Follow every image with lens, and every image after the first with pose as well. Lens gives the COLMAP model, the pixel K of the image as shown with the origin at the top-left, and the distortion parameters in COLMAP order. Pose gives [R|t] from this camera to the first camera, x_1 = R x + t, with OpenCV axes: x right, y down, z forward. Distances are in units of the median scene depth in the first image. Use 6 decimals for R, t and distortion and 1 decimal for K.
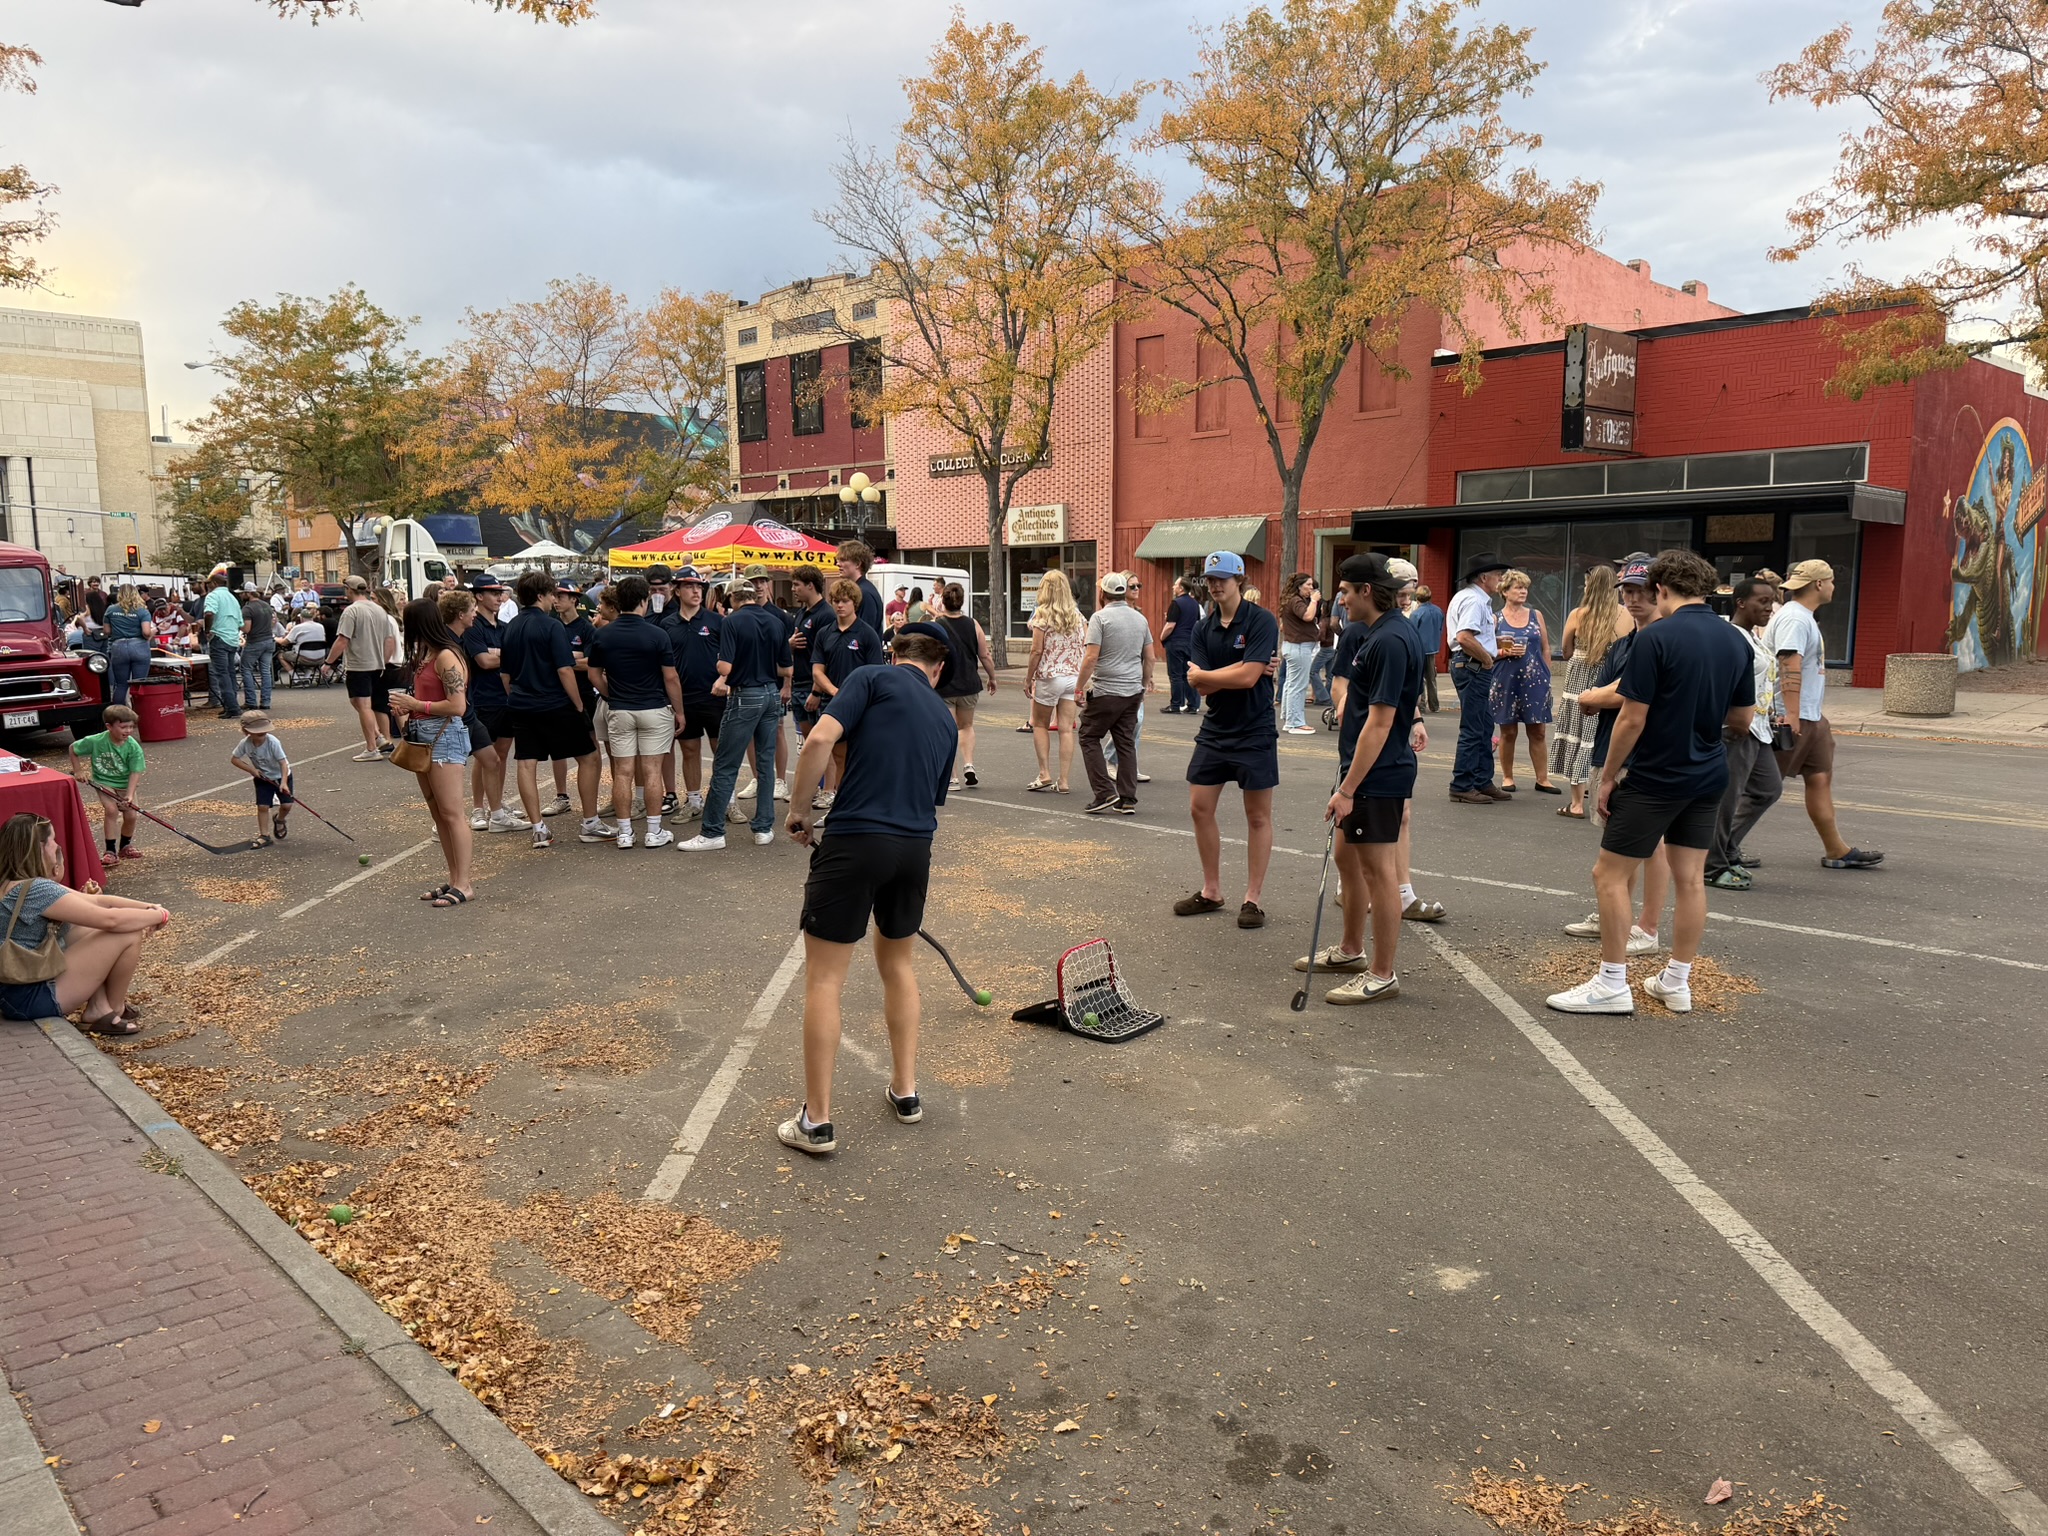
lens RADIAL K [[1426.0, 0, 1031.0], [0, 1426.0, 777.3], [0, 0, 1]] dist [0.080187, -0.096503]
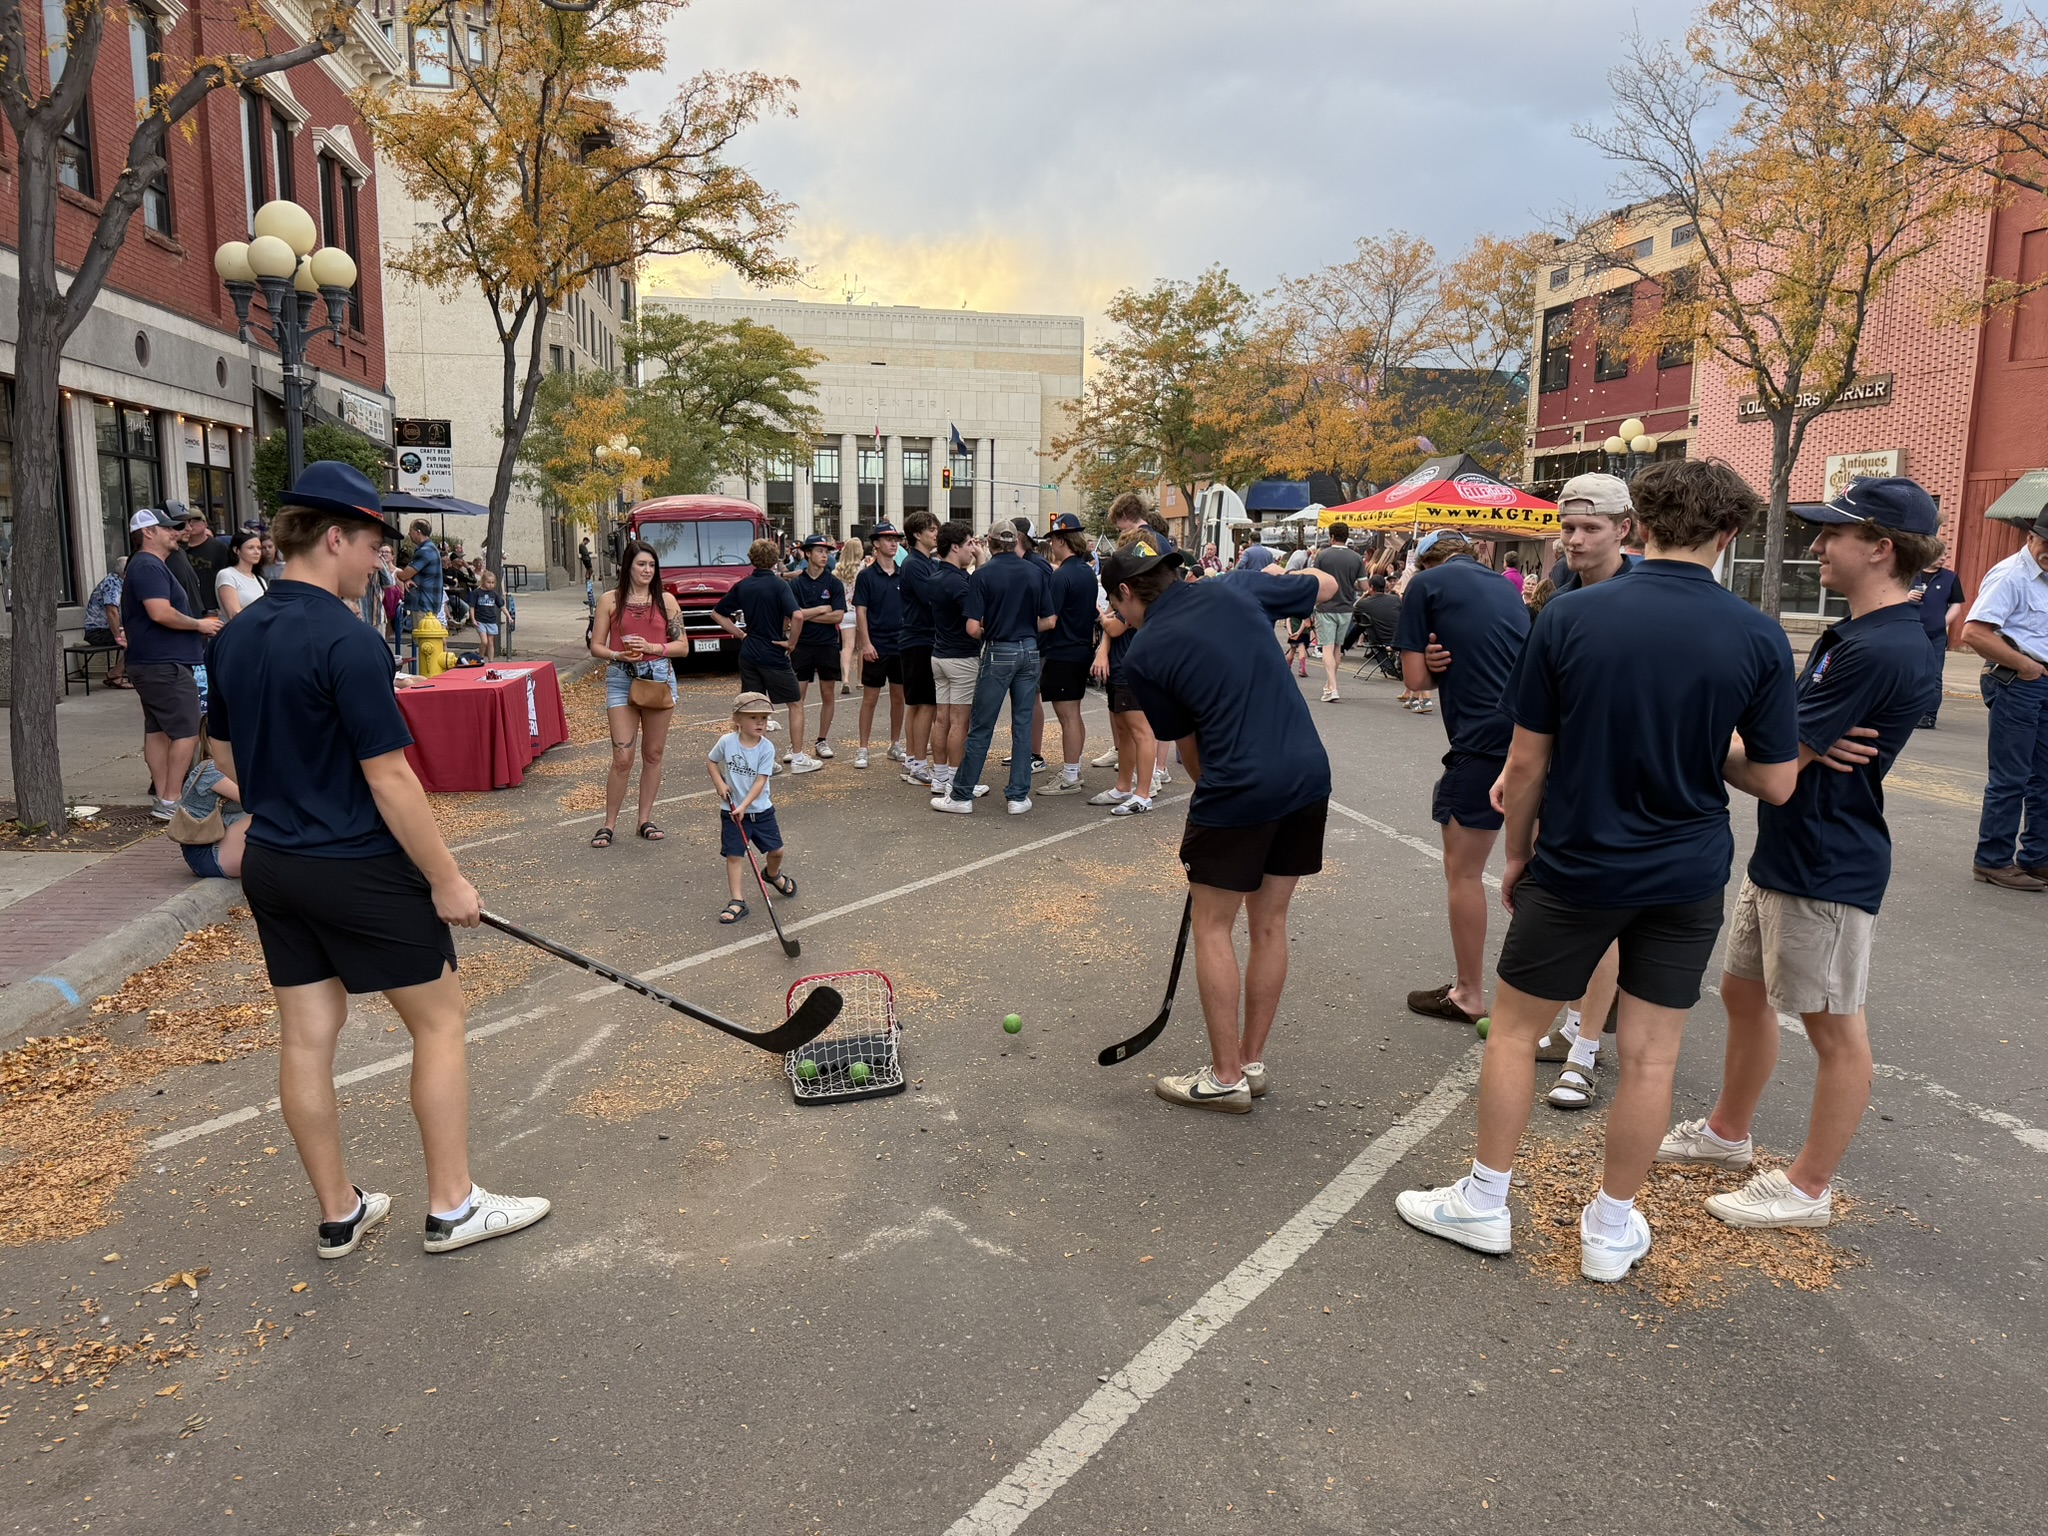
lens RADIAL K [[1441.8, 0, 1024.0], [0, 1441.8, 768.0], [0, 0, 1]] dist [0.047424, -0.071318]
pose [[0.823590, 0.100104, -0.558282, 0.107587], [-0.091392, 0.994862, 0.043562, -0.007692], [0.559774, 0.015145, 0.828507, 0.076673]]
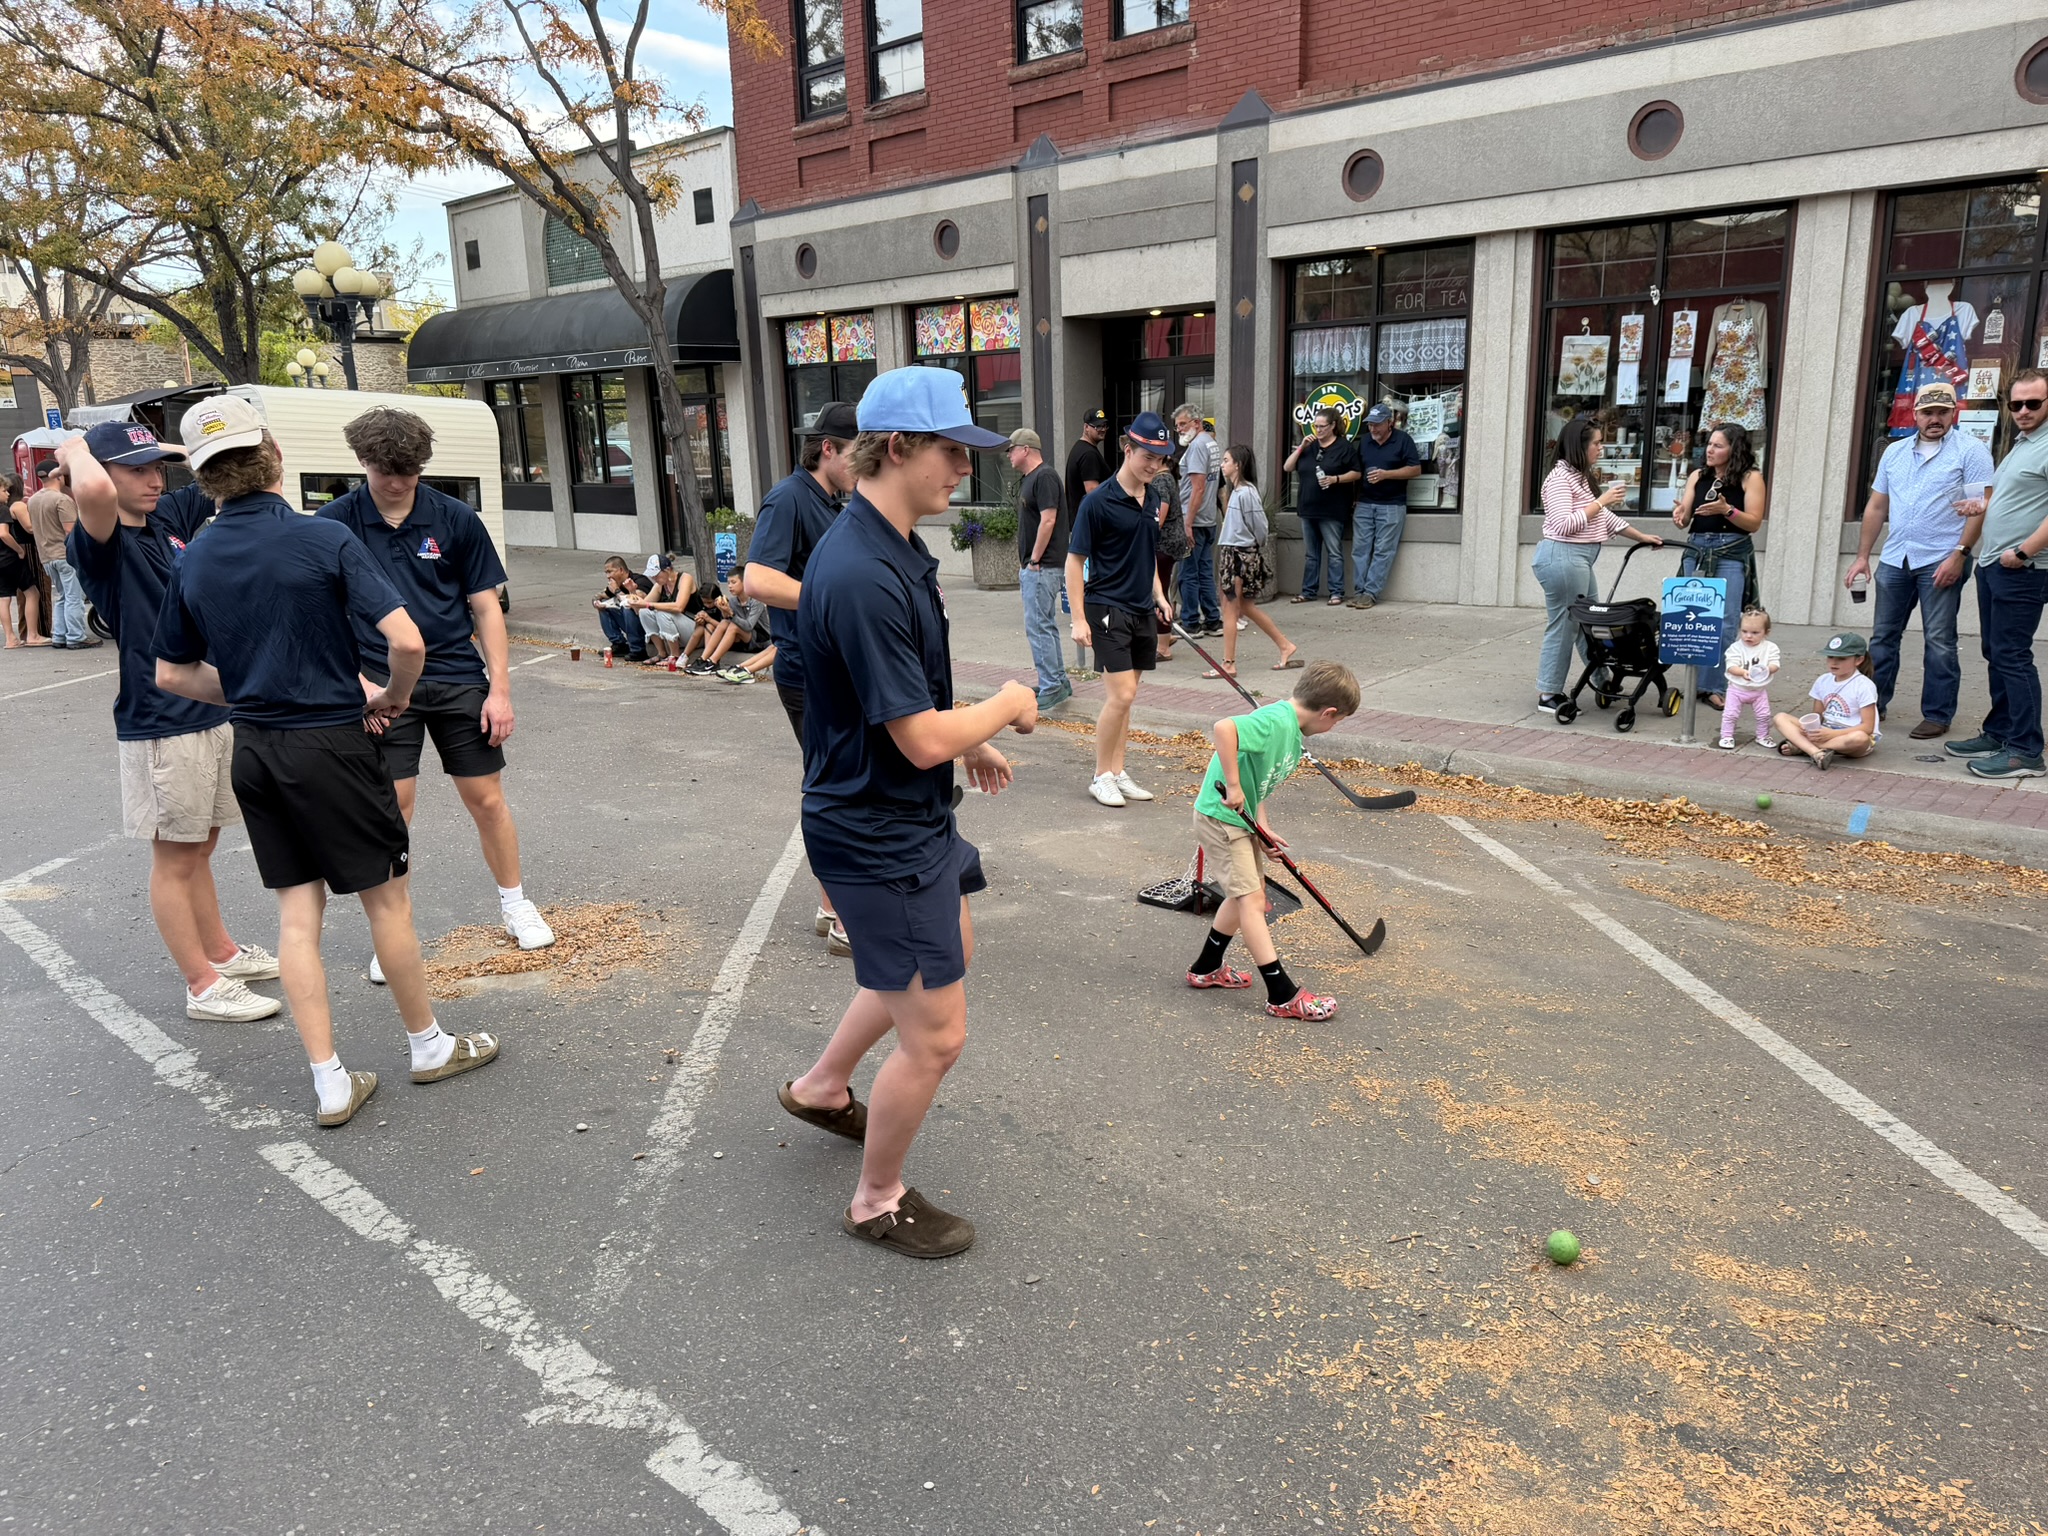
lens RADIAL K [[1441.8, 0, 1024.0], [0, 1441.8, 768.0], [0, 0, 1]] dist [0.047424, -0.071318]
pose [[-0.998486, 0.044311, -0.032578, 0.037176], [0.030067, 0.935785, 0.351288, -0.048314], [0.046051, 0.349777, -0.935700, 0.359747]]
